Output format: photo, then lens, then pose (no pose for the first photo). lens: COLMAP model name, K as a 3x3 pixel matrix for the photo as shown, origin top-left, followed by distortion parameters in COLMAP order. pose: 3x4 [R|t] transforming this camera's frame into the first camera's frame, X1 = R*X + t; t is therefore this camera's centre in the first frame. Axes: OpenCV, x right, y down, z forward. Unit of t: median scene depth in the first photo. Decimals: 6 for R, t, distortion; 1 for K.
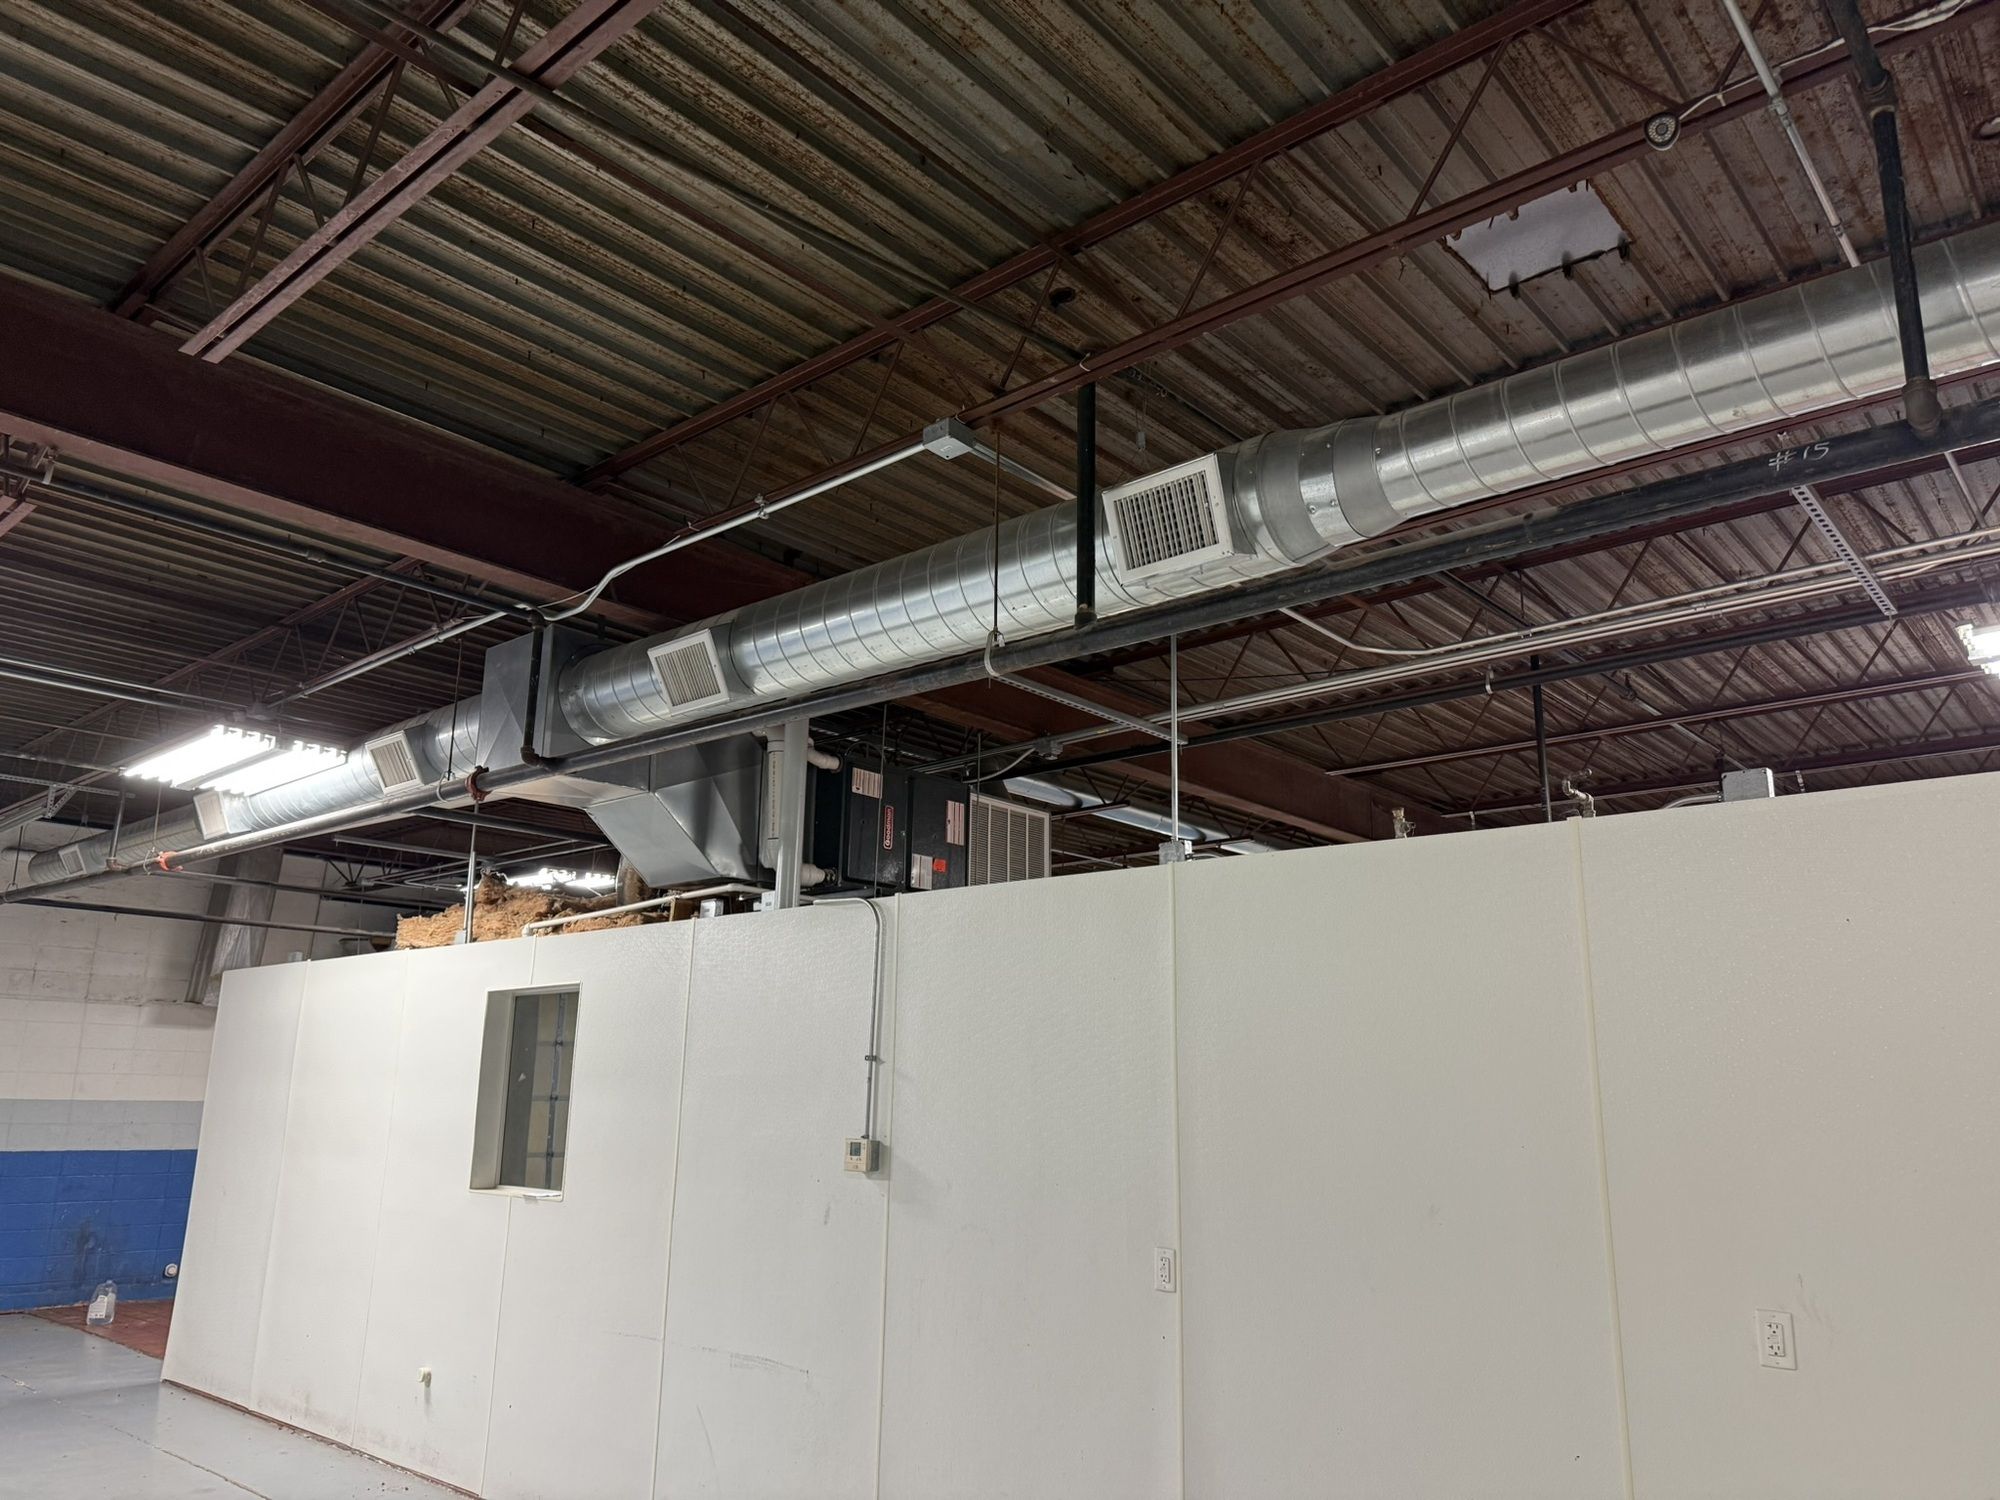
lens RADIAL K [[1450.5, 0, 1000.0], [0, 1450.5, 750.0], [0, 0, 1]] dist [-0.003203, -0.001204]
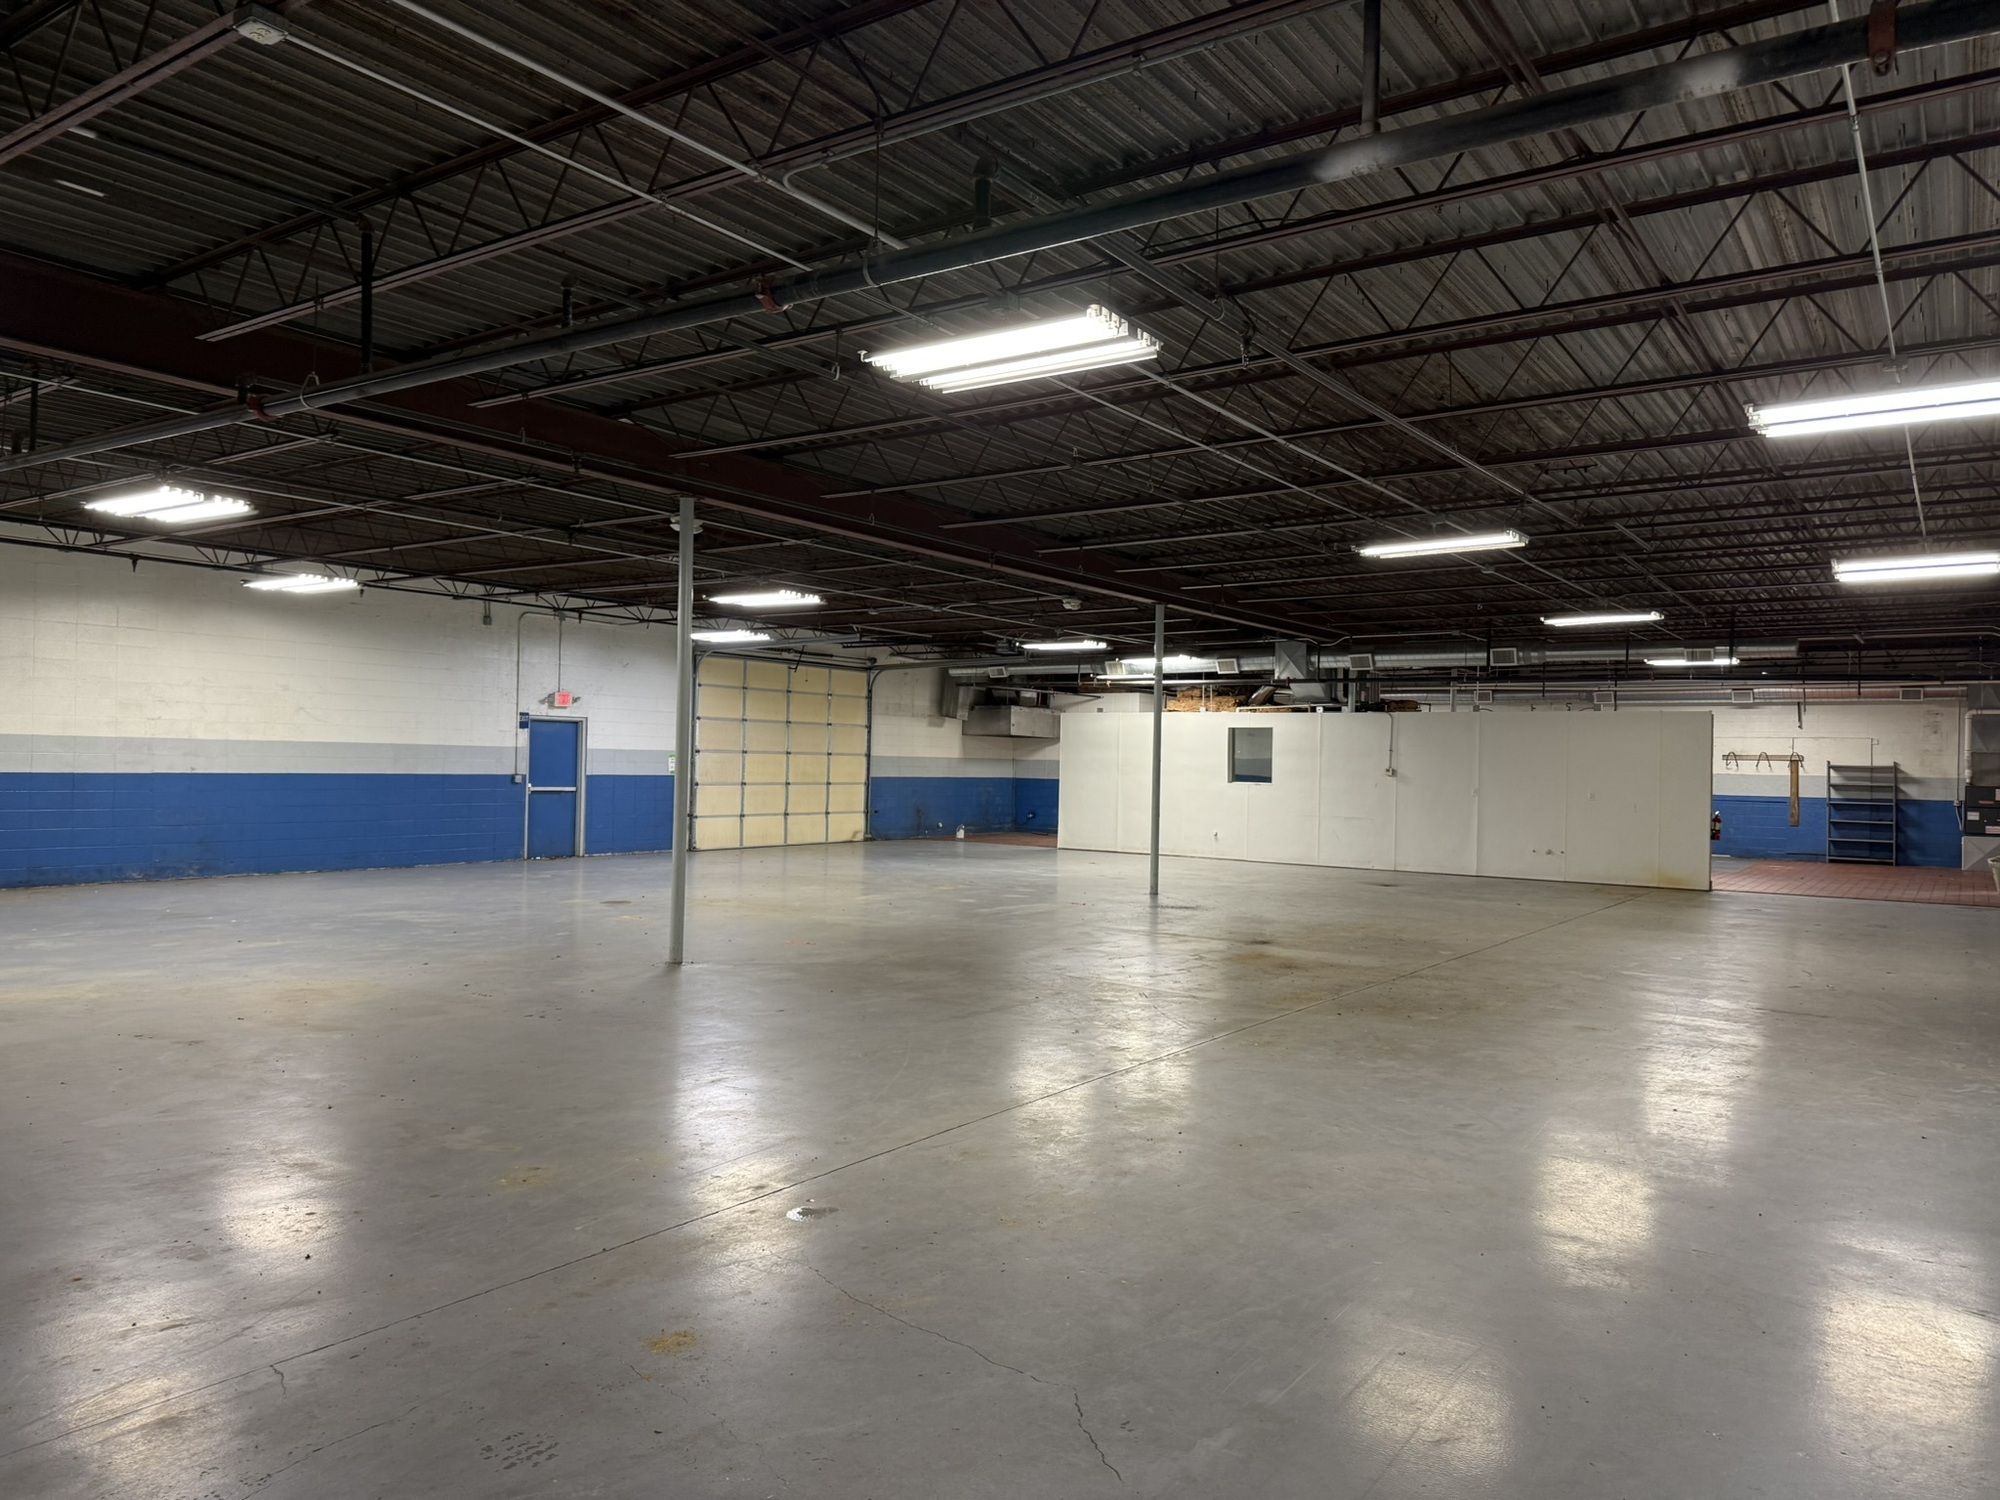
lens RADIAL K [[1394.4, 0, 985.2], [0, 1394.4, 743.0], [0, 0, 1]] dist [-0.008569, -0.003044]
pose [[0.991729, -0.011889, 0.127797, -1.211697], [-0.020204, 0.968825, 0.246923, -0.541651], [-0.126749, -0.247462, 0.960571, -1.888780]]
